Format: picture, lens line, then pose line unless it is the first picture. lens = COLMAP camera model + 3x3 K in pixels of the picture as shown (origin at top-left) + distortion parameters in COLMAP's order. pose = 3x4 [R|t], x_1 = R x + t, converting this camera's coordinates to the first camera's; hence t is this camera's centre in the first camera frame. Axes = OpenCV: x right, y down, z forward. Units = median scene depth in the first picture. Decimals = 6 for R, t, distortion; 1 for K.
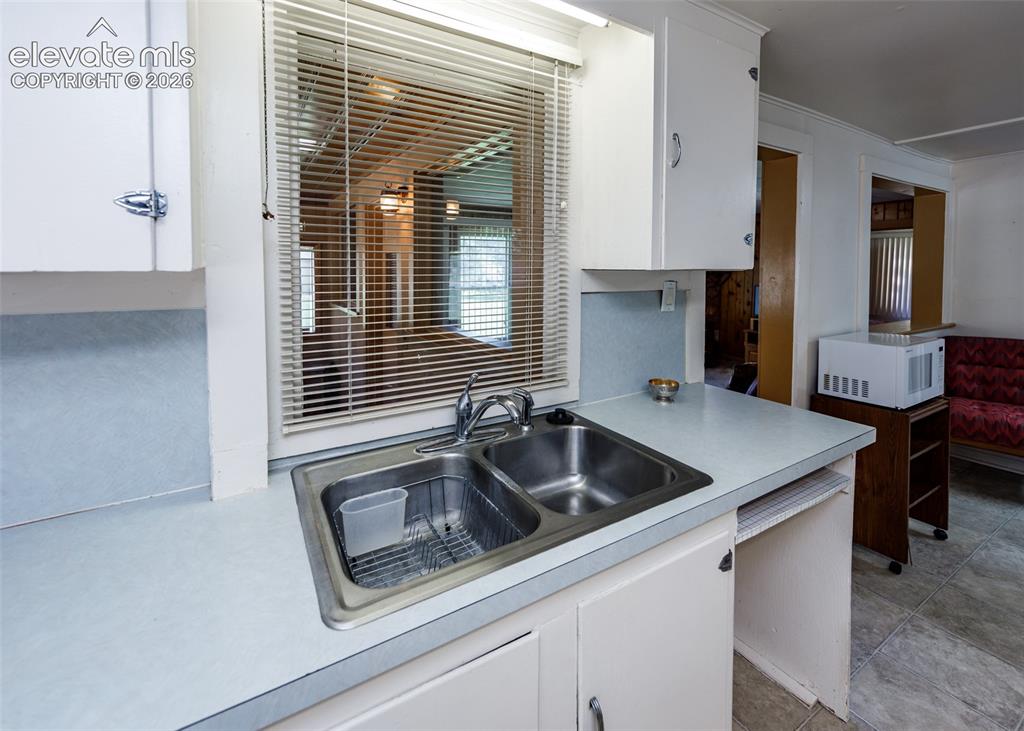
lens RADIAL K [[447.6, 0, 502.3], [0, 447.6, 287.9], [0, 0, 1]] dist [0.009474, -0.001501]
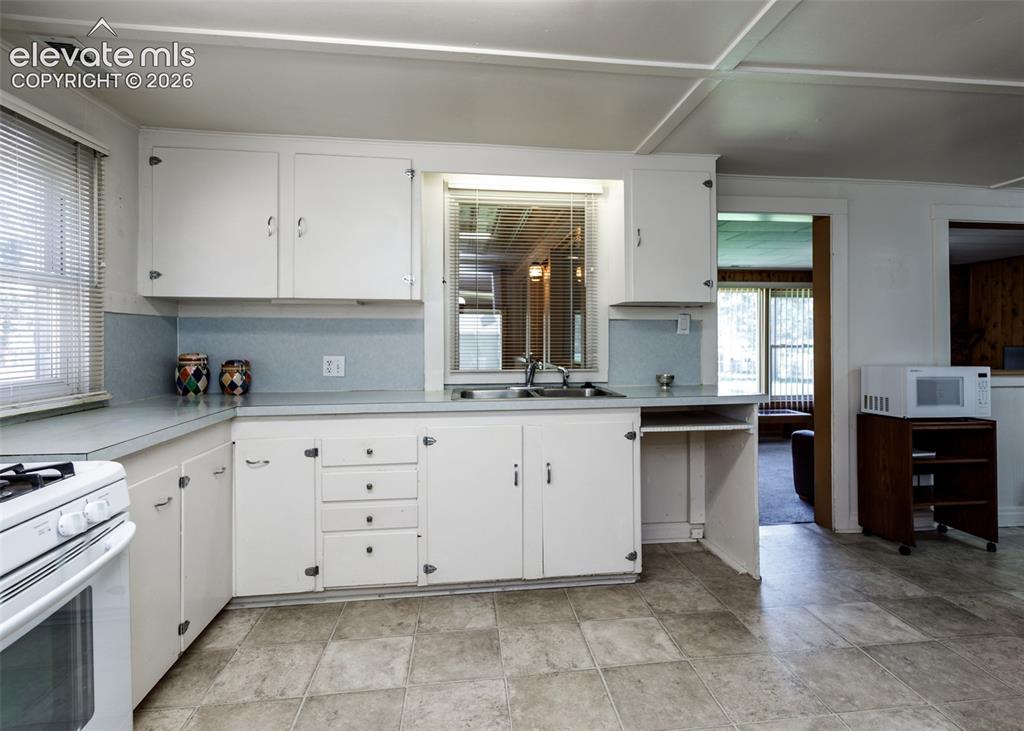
lens RADIAL K [[547.2, 0, 527.7], [0, 547.2, 344.6], [0, 0, 1]] dist [0.004266, 0.002161]
pose [[0.919377, -0.001302, -0.393375, 0.568098], [-0.015856, 0.999059, -0.040364, 0.157885], [0.393057, 0.043347, 0.918492, -0.832749]]
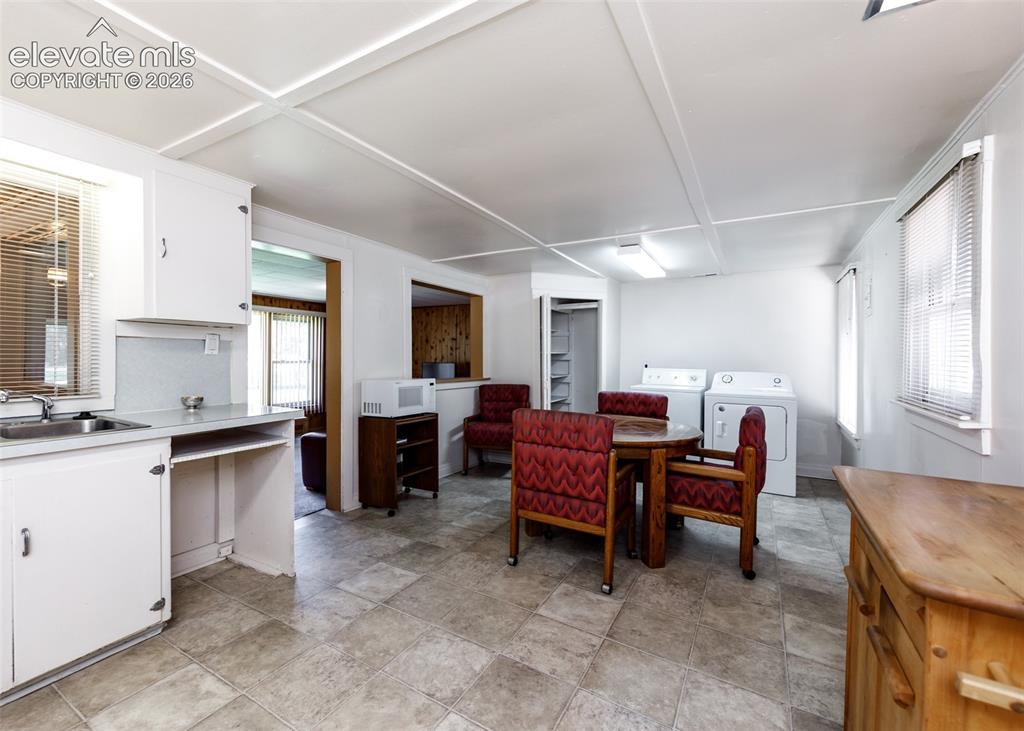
lens RADIAL K [[447.6, 0, 490.7], [0, 447.6, 361.0], [0, 0, 1]] dist [0.009474, -0.001501]
pose [[0.879319, 0.001619, 0.476230, 0.439856], [0.016395, 0.999299, -0.033670, 0.130460], [-0.475950, 0.037415, 0.878676, -0.703718]]
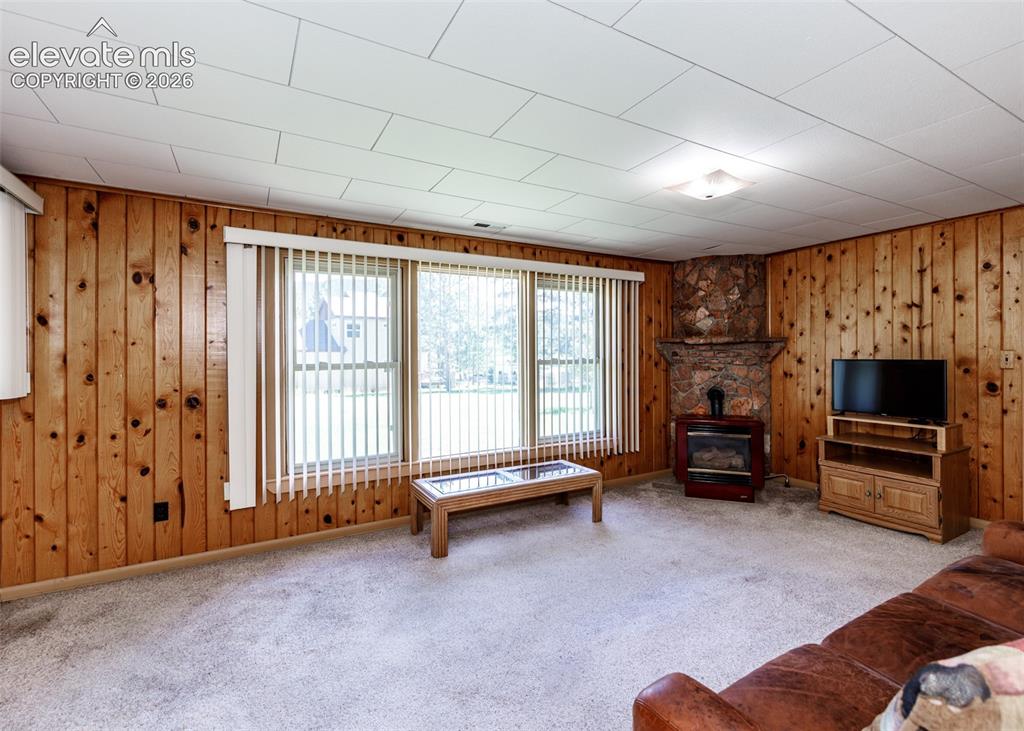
lens RADIAL K [[479.6, 0, 518.9], [0, 479.6, 350.8], [0, 0, 1]] dist [0.000183, 0.000207]
pose [[0.999905, -0.007906, -0.011282, 0.562385], [0.007186, 0.998023, -0.062435, 0.068948], [0.011754, 0.062348, 0.997985, 1.276994]]
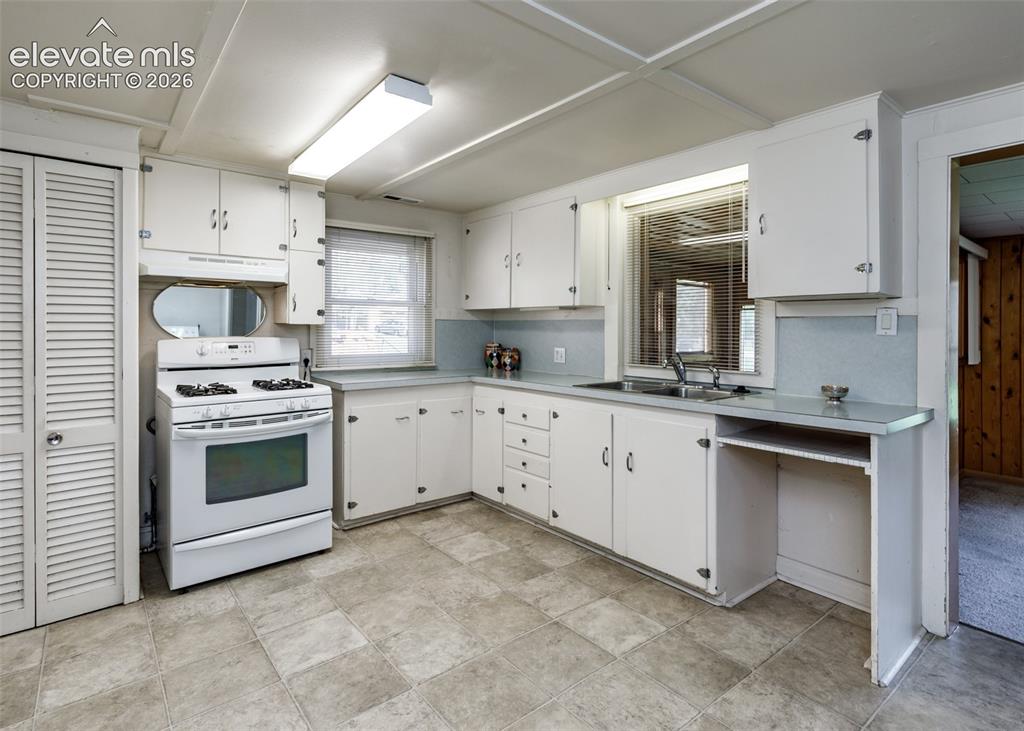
lens RADIAL K [[519.6, 0, 496.9], [0, 519.6, 327.6], [0, 0, 1]] dist [-0.002360, -0.001841]
pose [[0.131280, -0.007262, -0.991319, 1.410934], [-0.058864, 0.998152, -0.015107, 0.102668], [0.989596, 0.060336, 0.130610, -0.121235]]
